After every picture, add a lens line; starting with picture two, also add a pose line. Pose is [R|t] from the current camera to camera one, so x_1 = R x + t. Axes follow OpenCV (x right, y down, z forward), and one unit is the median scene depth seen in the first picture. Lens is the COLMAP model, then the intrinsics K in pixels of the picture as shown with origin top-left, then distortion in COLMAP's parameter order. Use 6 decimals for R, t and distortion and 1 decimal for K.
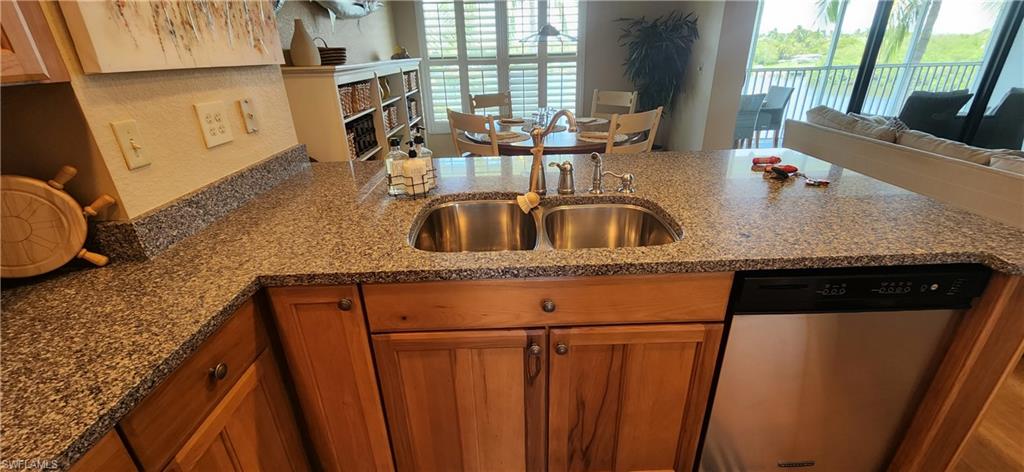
lens RADIAL K [[420.2, 0, 514.0], [0, 420.2, 238.2], [0, 0, 1]] dist [0.000651, -0.000887]
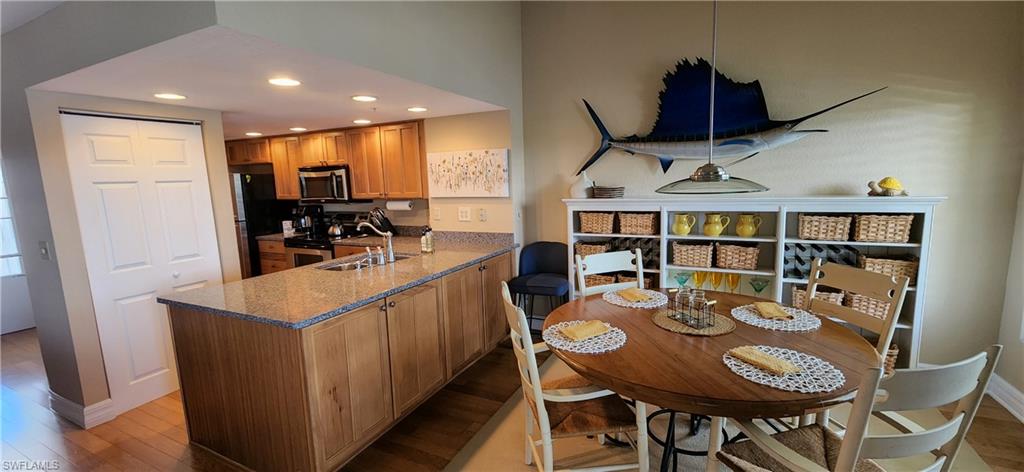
lens RADIAL K [[420.2, 0, 514.0], [0, 420.2, 238.2], [0, 0, 1]] dist [0.000651, -0.000887]
pose [[-0.455163, 0.168440, -0.874331, 2.307670], [-0.323372, 0.883628, 0.338574, -1.622875], [0.829612, 0.436841, -0.347726, 3.122171]]
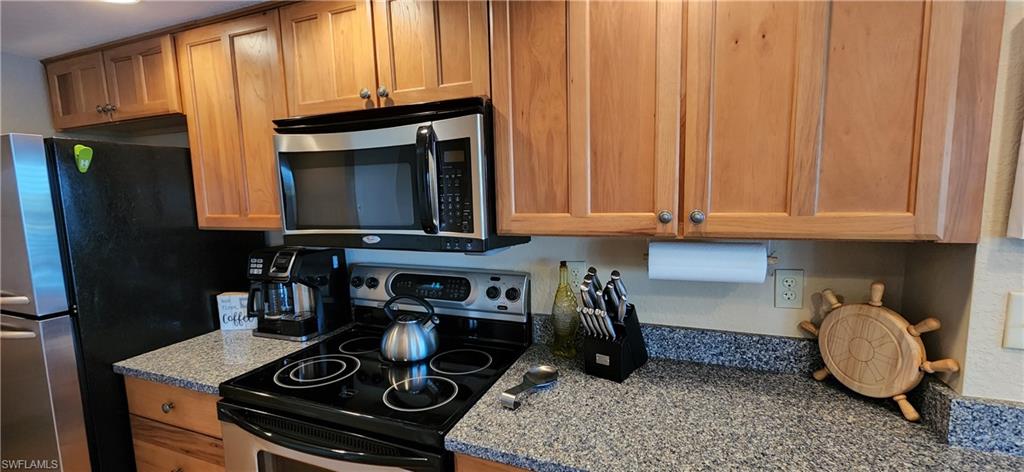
lens RADIAL K [[420.2, 0, 514.0], [0, 420.2, 238.2], [0, 0, 1]] dist [0.000651, -0.000887]
pose [[-0.378494, 0.145295, -0.914129, 0.158117], [-0.345944, 0.893825, 0.285305, -0.266165], [0.858525, 0.424224, -0.288043, 0.349061]]
